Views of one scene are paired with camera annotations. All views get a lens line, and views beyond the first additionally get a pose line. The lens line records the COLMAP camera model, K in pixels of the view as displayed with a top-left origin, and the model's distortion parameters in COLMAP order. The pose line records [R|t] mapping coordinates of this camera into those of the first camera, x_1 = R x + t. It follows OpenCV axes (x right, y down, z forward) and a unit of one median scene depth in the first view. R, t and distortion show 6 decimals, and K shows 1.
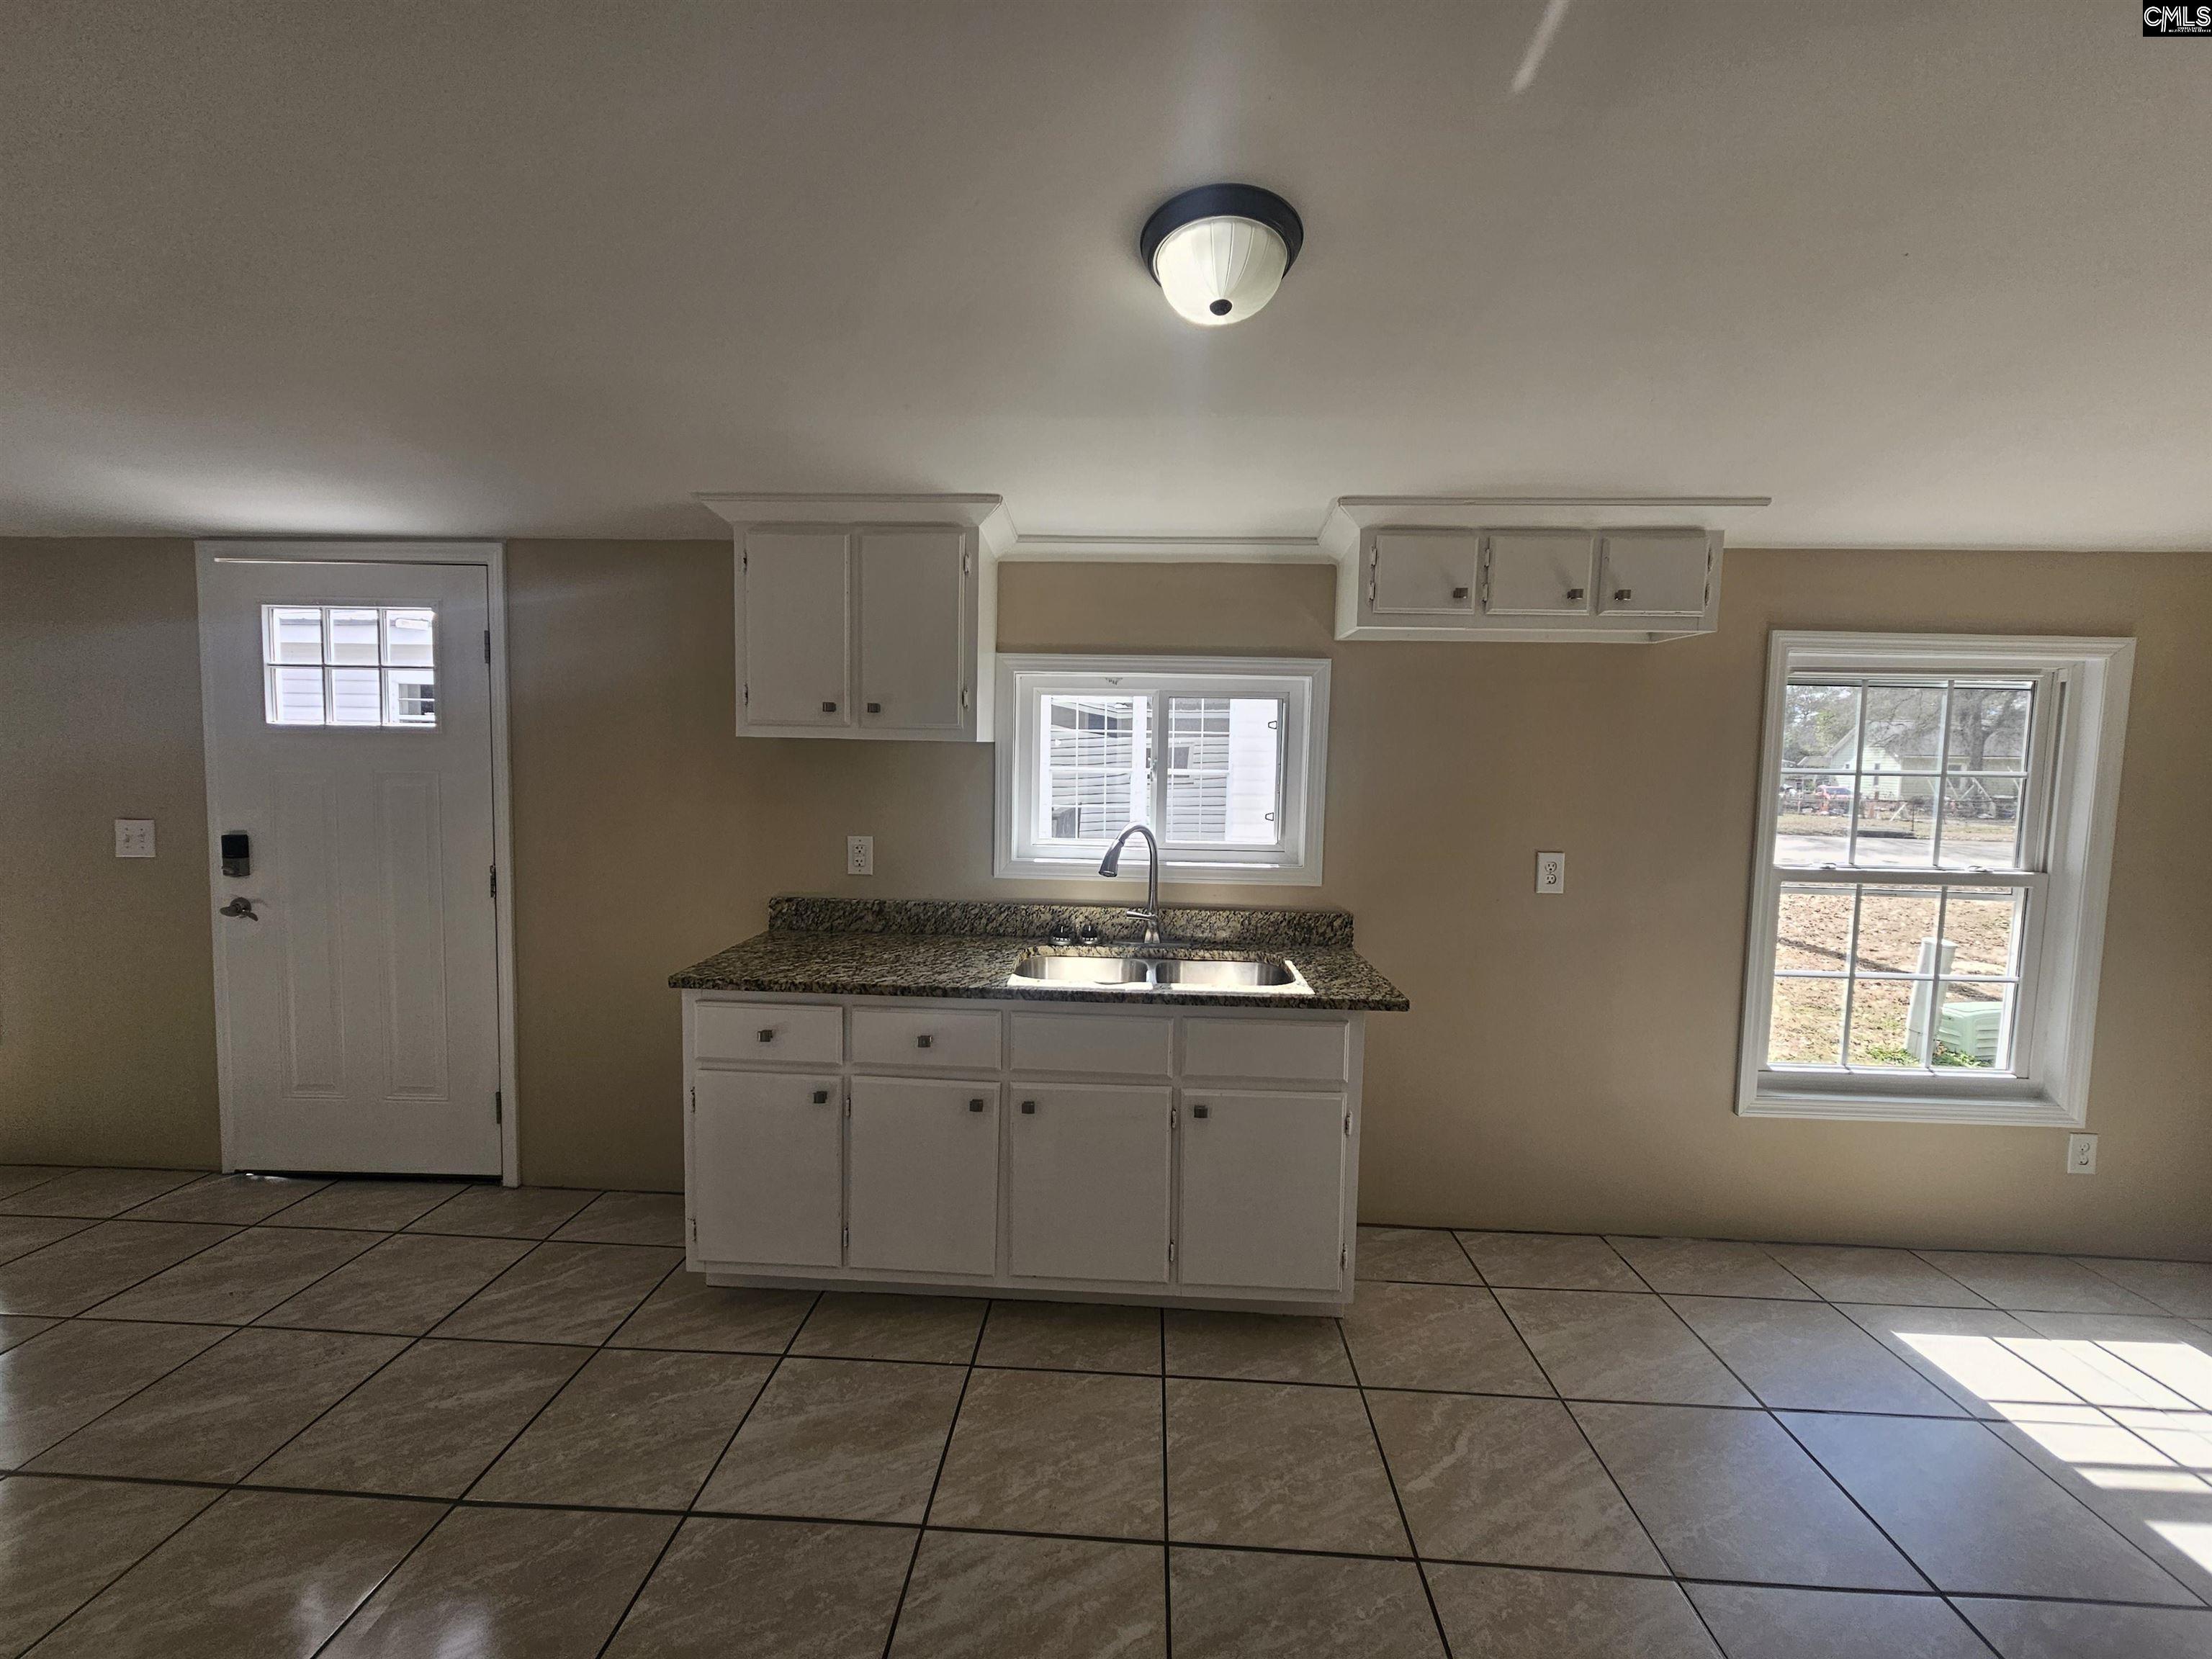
lens RADIAL K [[904.5, 0, 1106.0], [0, 904.5, 829.5], [0, 0, 1]] dist [-0.000574, -0.000294]
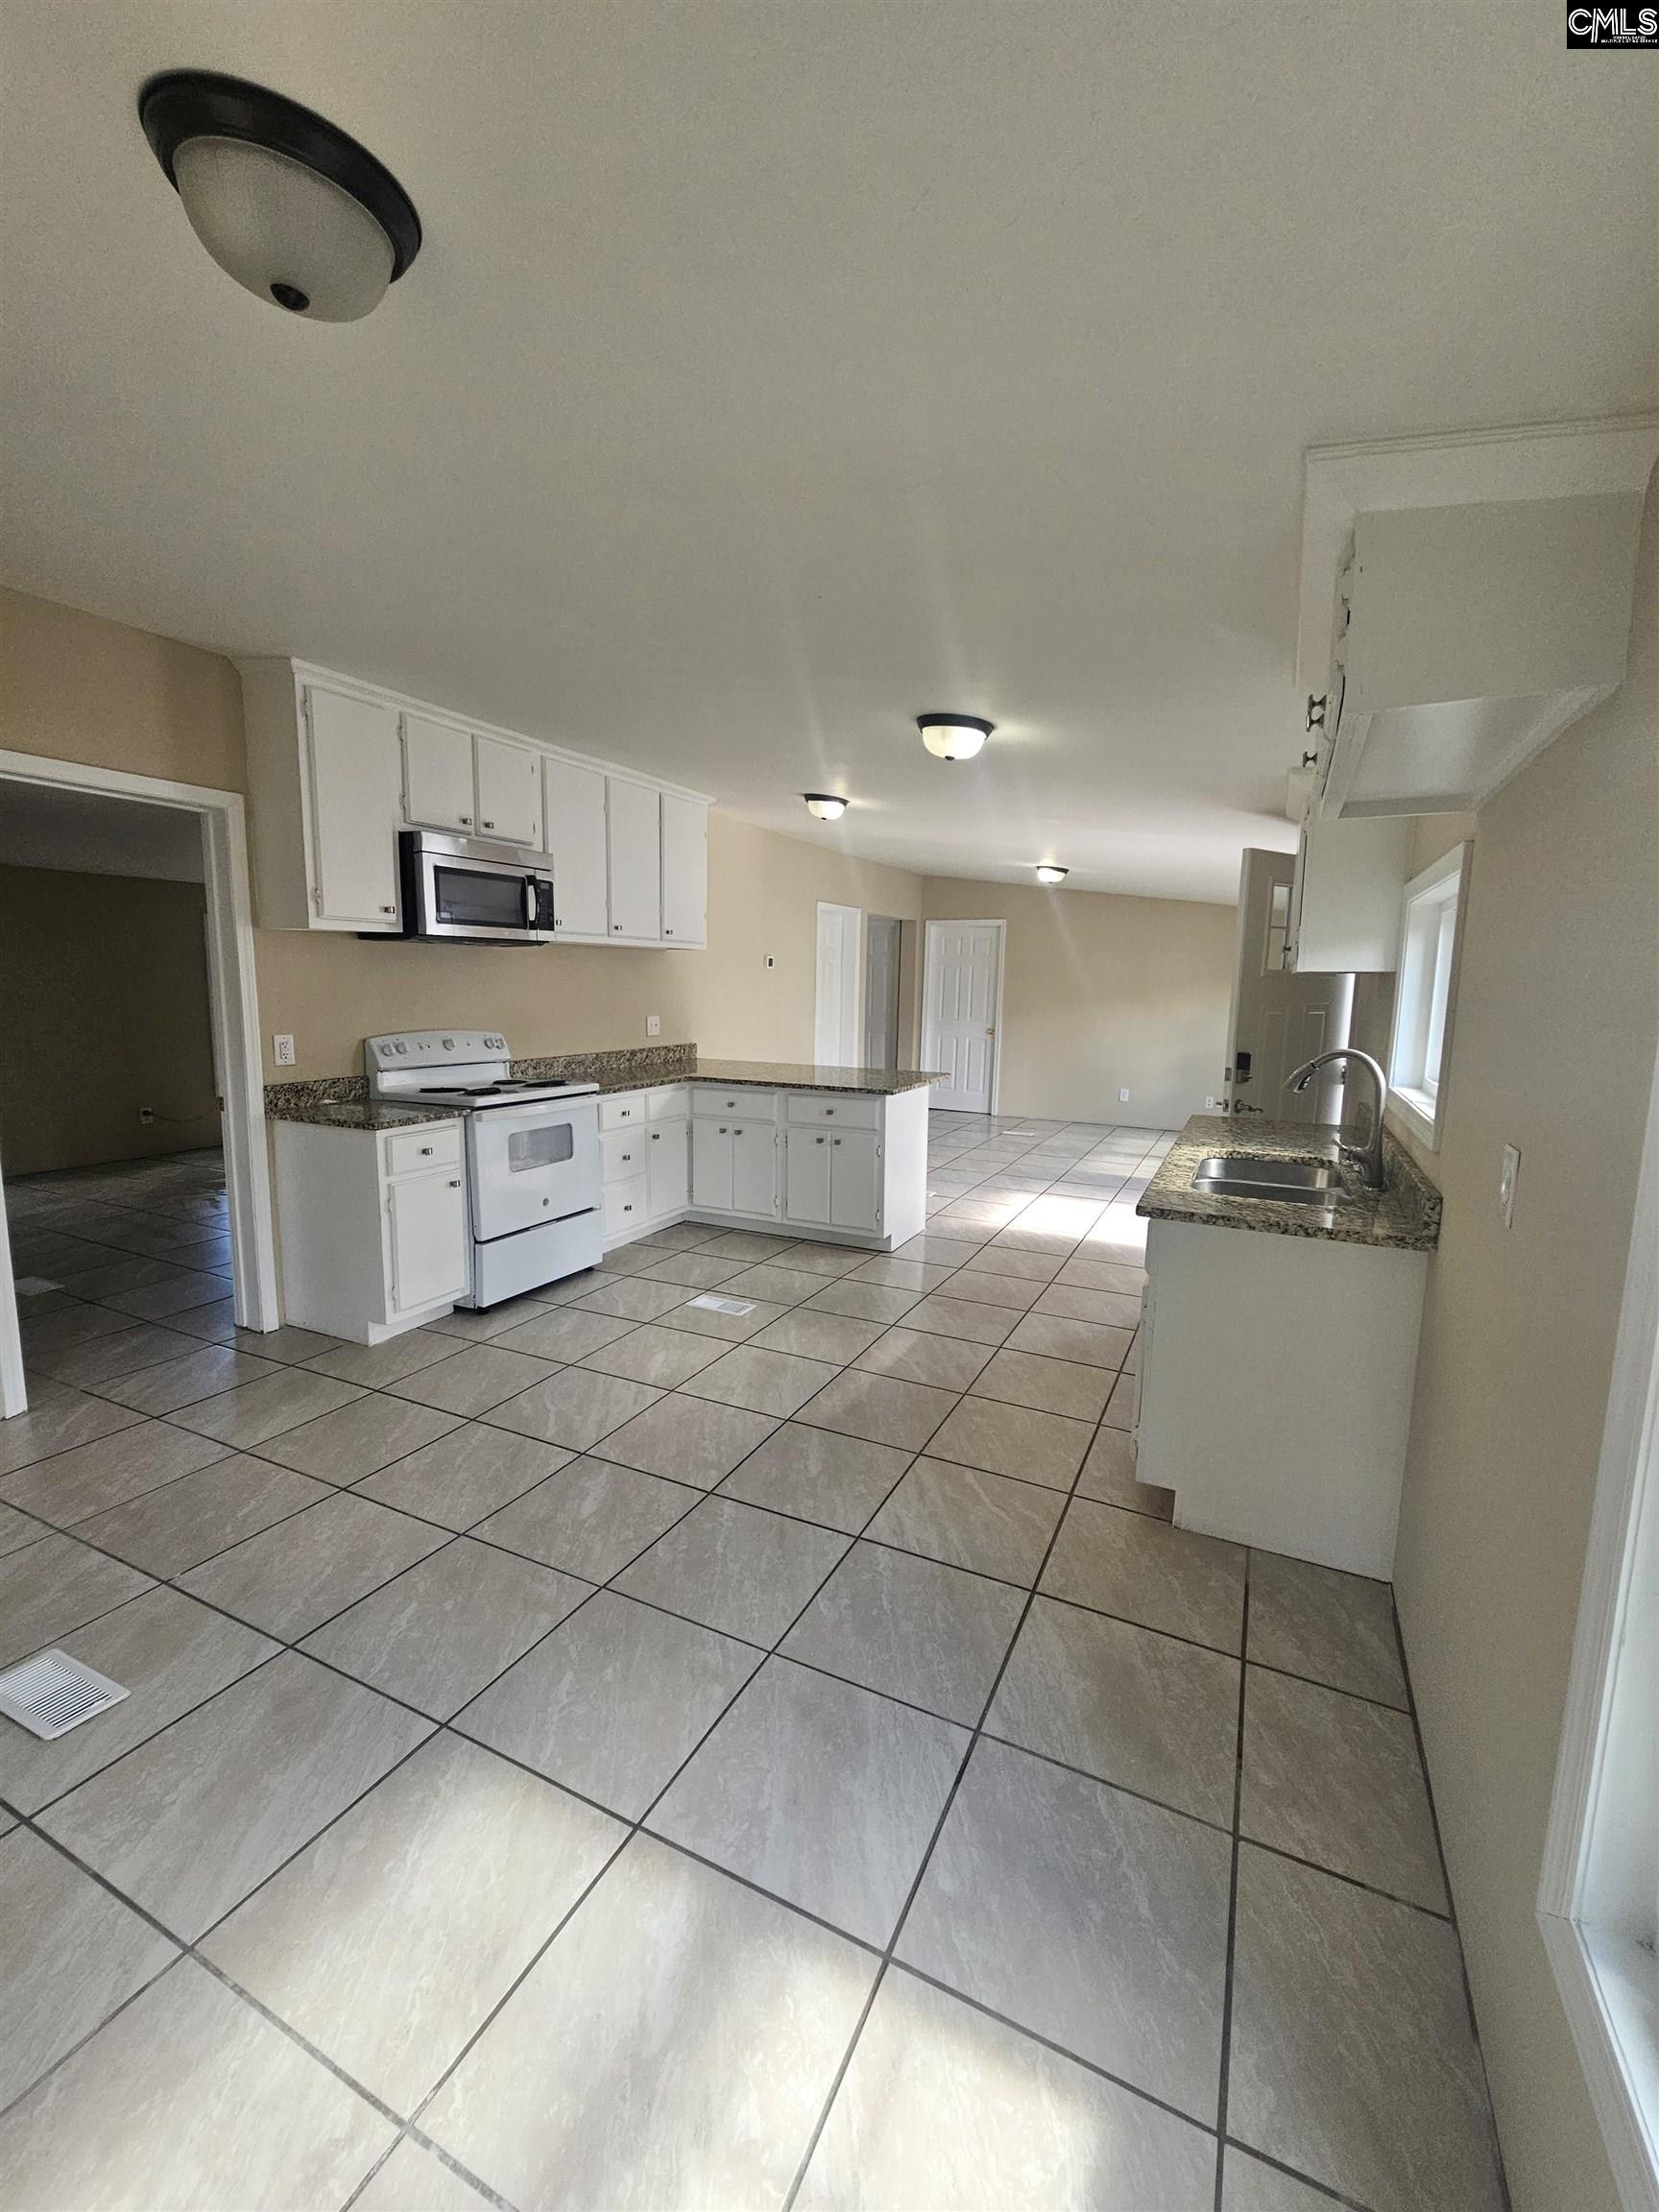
lens RADIAL K [[904.5, 0, 831.8], [0, 904.5, 1096.9], [0, 0, 1]] dist [-0.000574, -0.000294]
pose [[-0.387930, 0.093957, -0.916888, 1.375101], [-0.092846, 0.985747, 0.140296, -0.049976], [0.917001, 0.139554, -0.373677, 1.010240]]
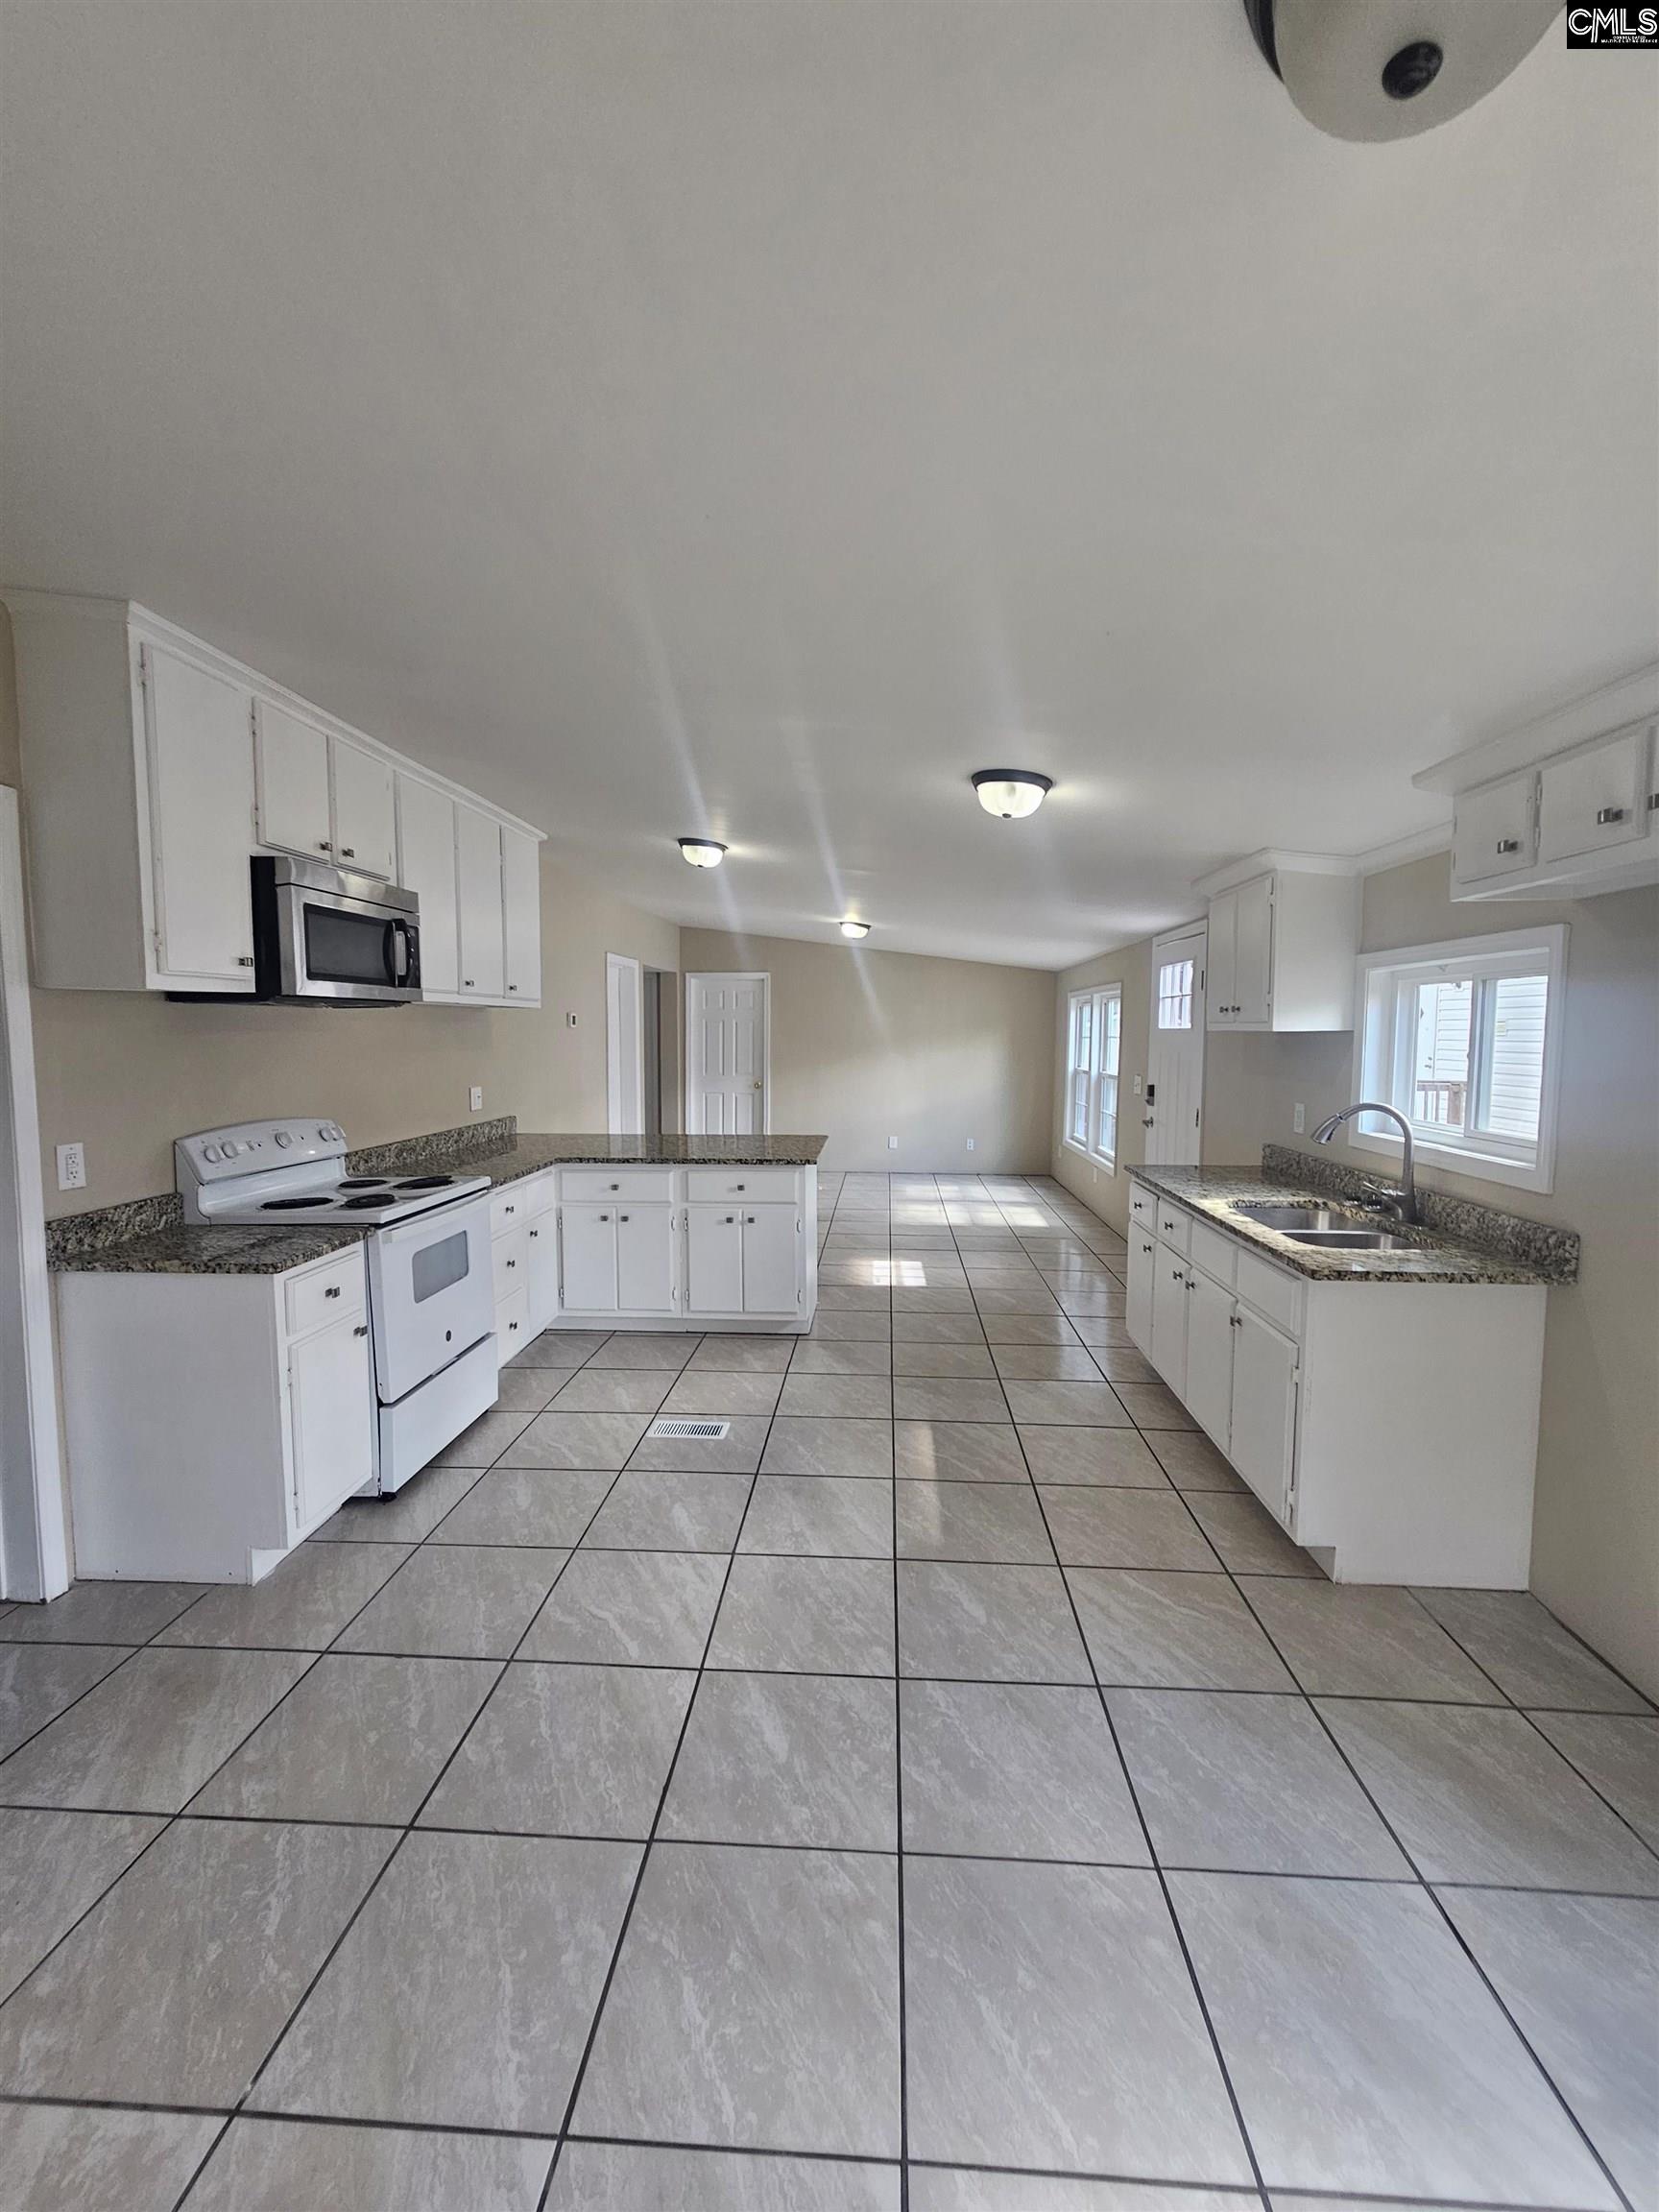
lens RADIAL K [[909.7, 0, 829.5], [0, 909.7, 1094.2], [0, 0, 1]] dist [-0.002124, 0.000412]
pose [[-0.009315, 0.051635, -0.998623, 1.344620], [-0.077001, 0.995664, 0.052200, -0.028541], [0.996988, 0.077381, -0.005298, 0.406255]]
